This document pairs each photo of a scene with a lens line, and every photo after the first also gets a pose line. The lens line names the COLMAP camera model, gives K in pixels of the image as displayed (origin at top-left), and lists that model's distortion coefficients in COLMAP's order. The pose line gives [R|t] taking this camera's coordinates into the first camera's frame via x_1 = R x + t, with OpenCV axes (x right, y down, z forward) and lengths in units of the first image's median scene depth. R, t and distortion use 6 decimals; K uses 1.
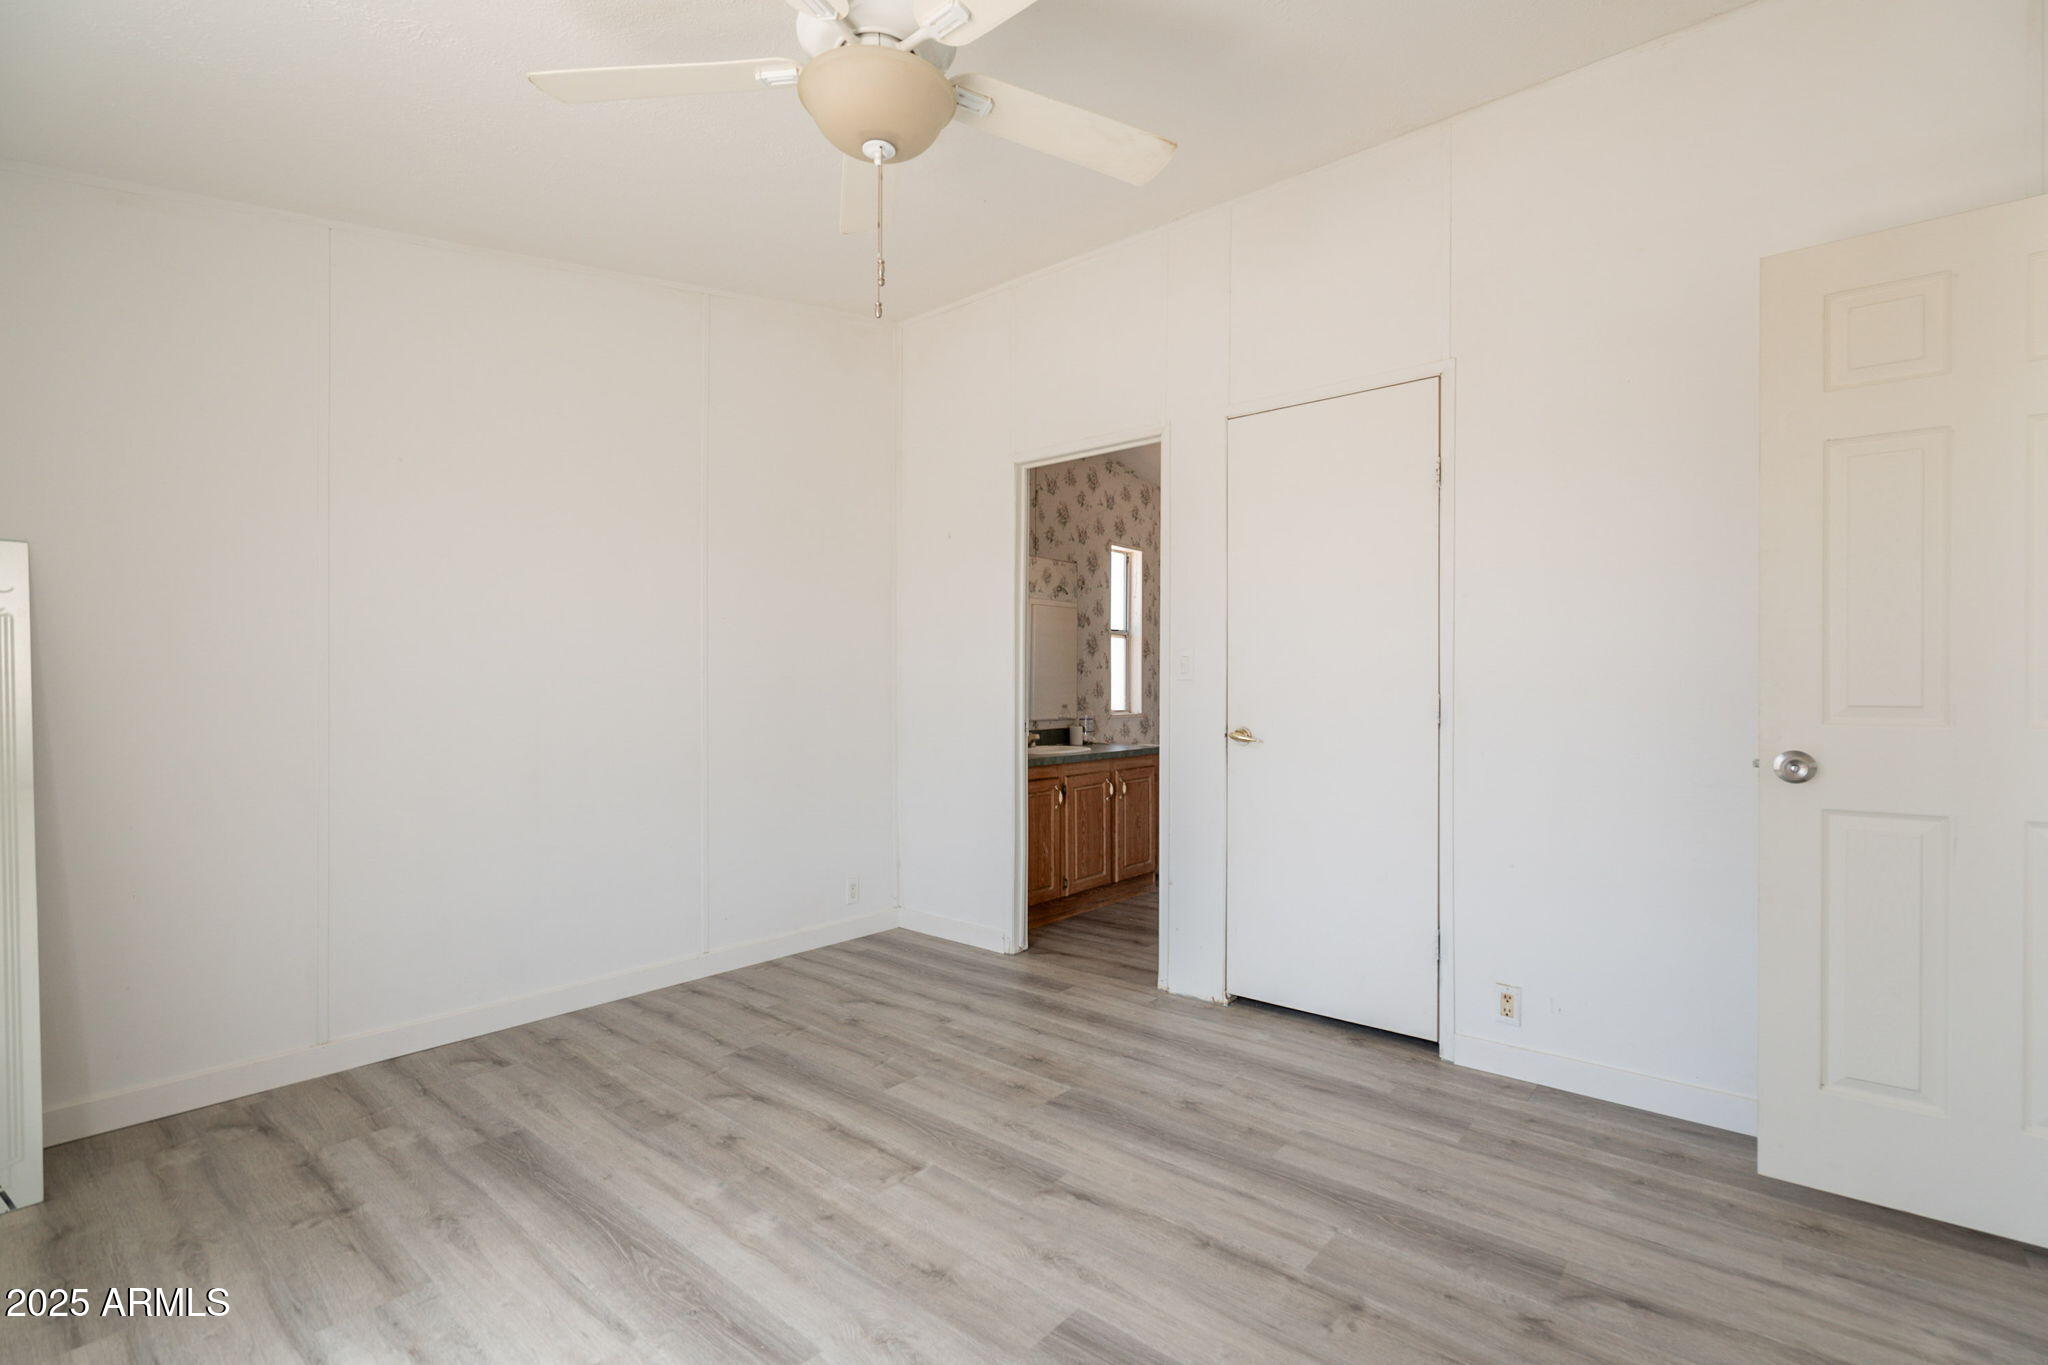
lens RADIAL K [[892.7, 0, 1016.3], [0, 892.7, 696.2], [0, 0, 1]] dist [-0.001382, -0.000807]
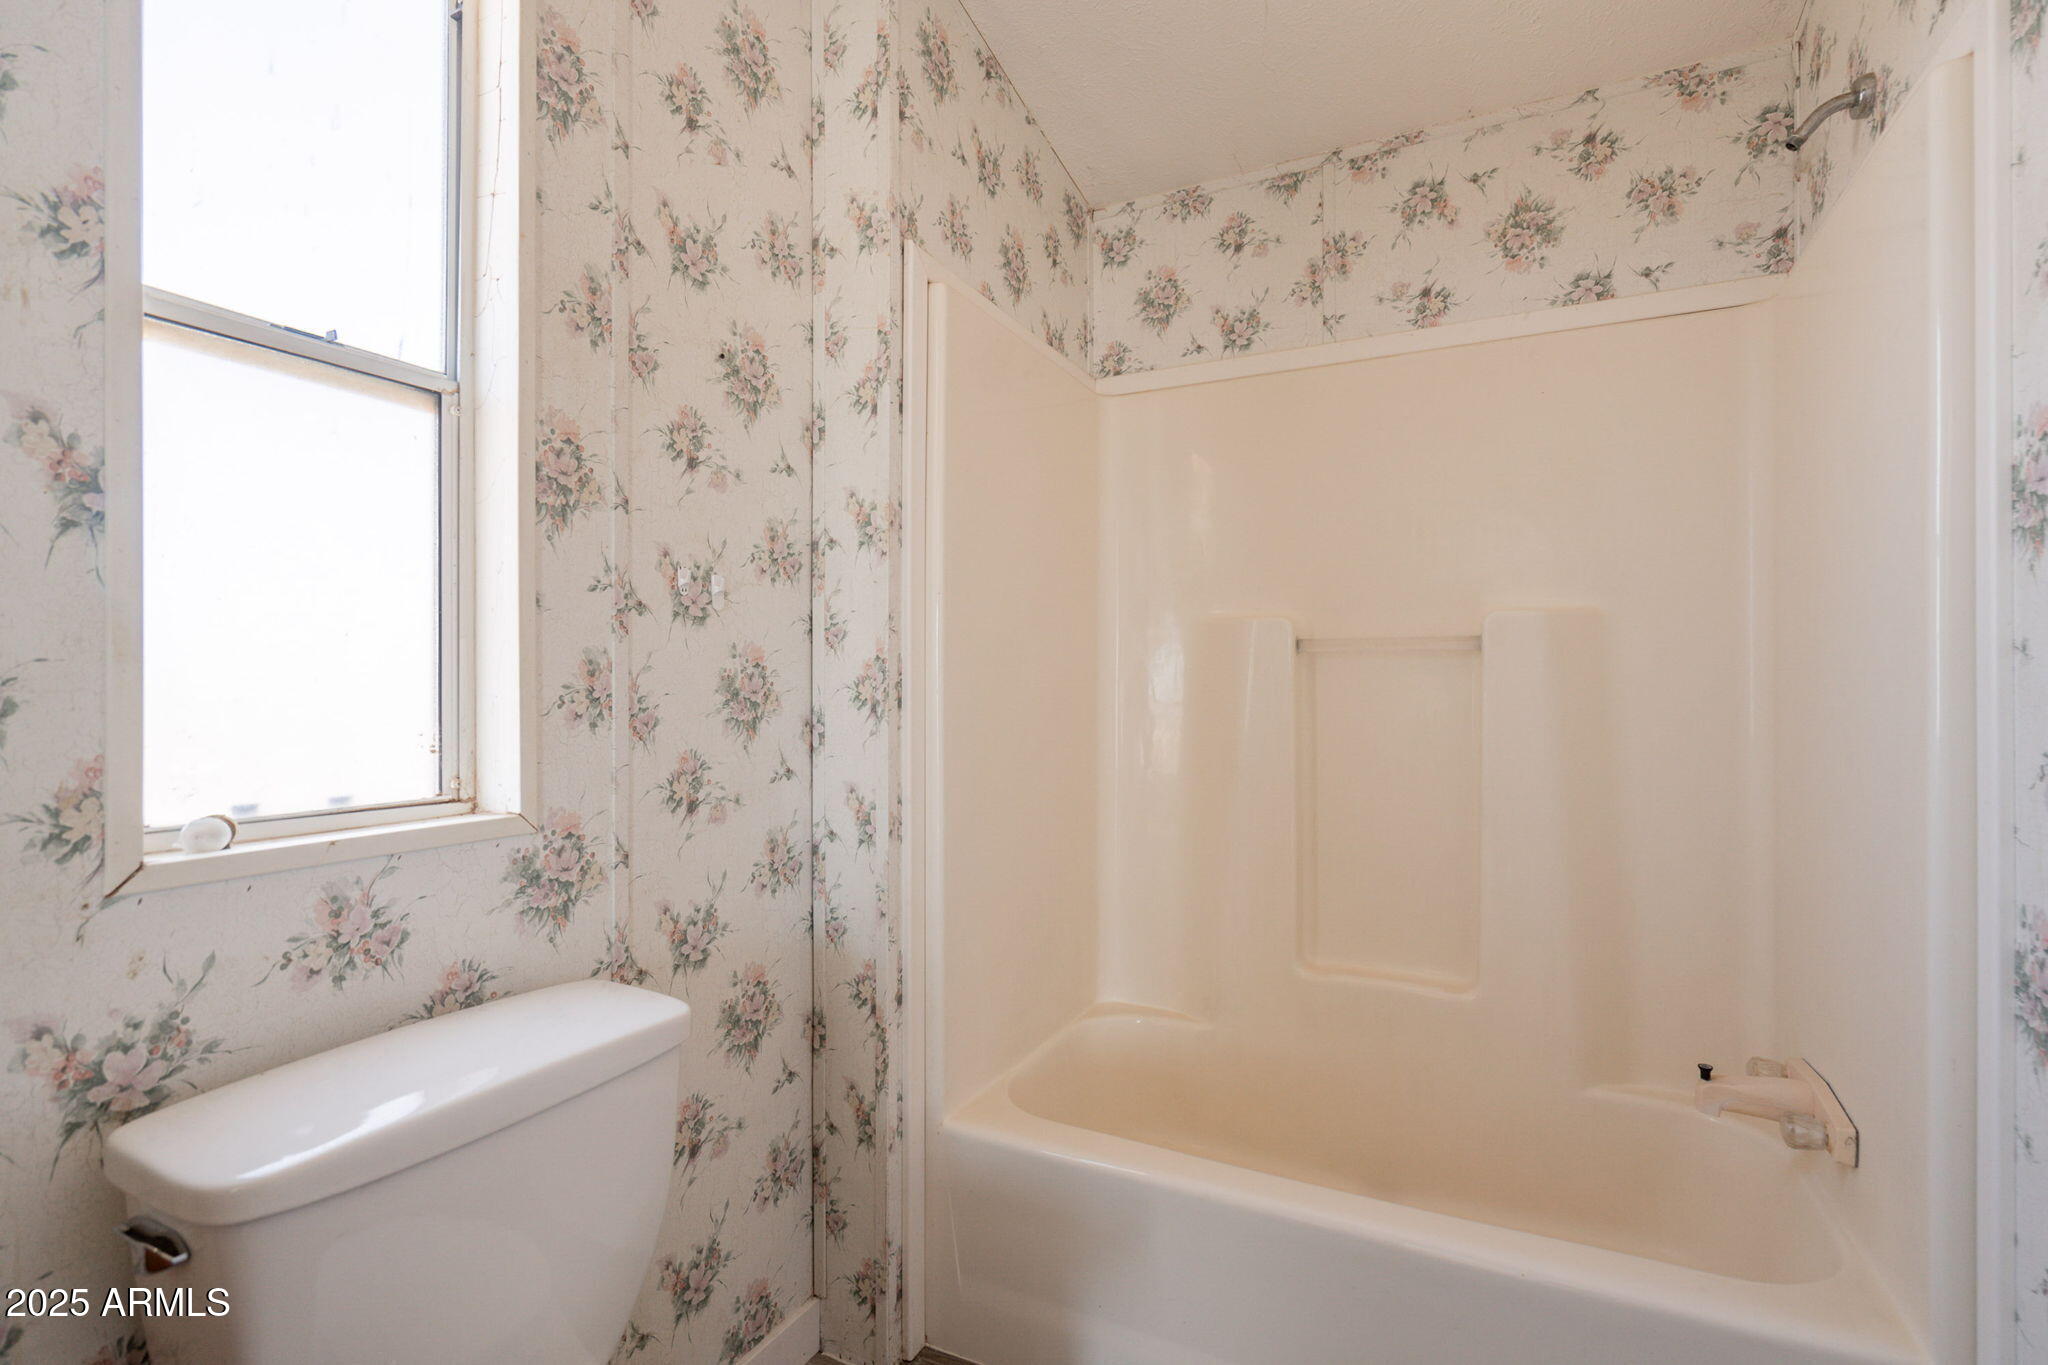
lens RADIAL K [[892.7, 0, 1031.4], [0, 892.7, 692.3], [0, 0, 1]] dist [-0.001382, -0.000807]
pose [[0.972823, -0.004788, 0.231502, 0.456579], [0.006050, 0.999970, -0.004738, -0.010758], [-0.231473, 0.006009, 0.972823, 1.818803]]
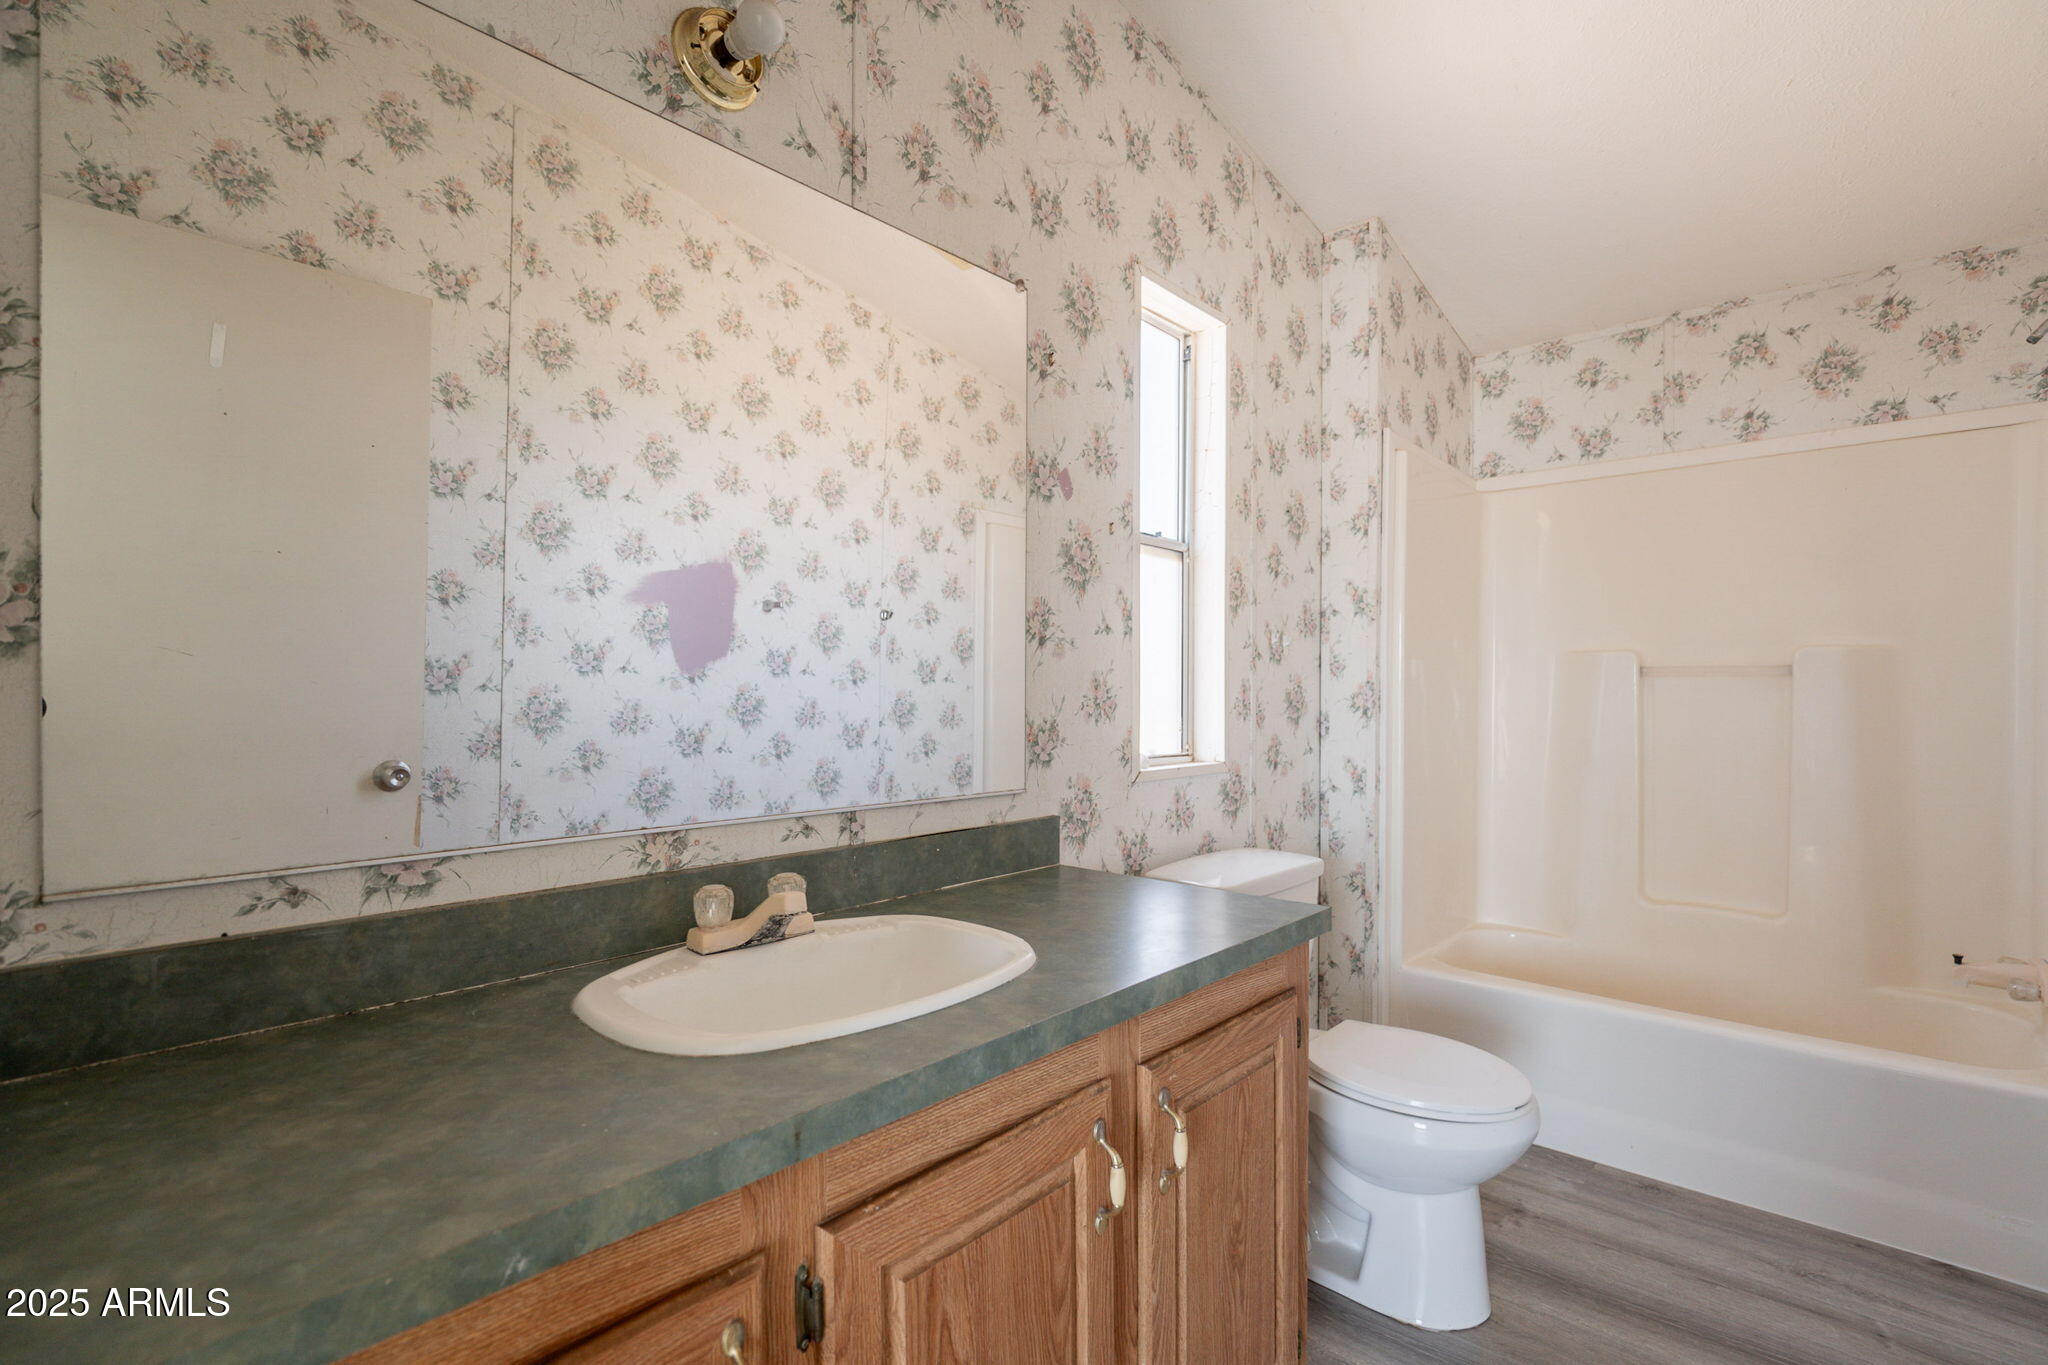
lens RADIAL K [[892.7, 0, 1059.5], [0, 892.7, 705.9], [0, 0, 1]] dist [-0.001382, -0.000807]
pose [[0.999971, 0.002050, -0.007320, 0.171517], [-0.002063, 0.999996, -0.001781, -0.007974], [0.007316, 0.001796, 0.999972, 1.441980]]
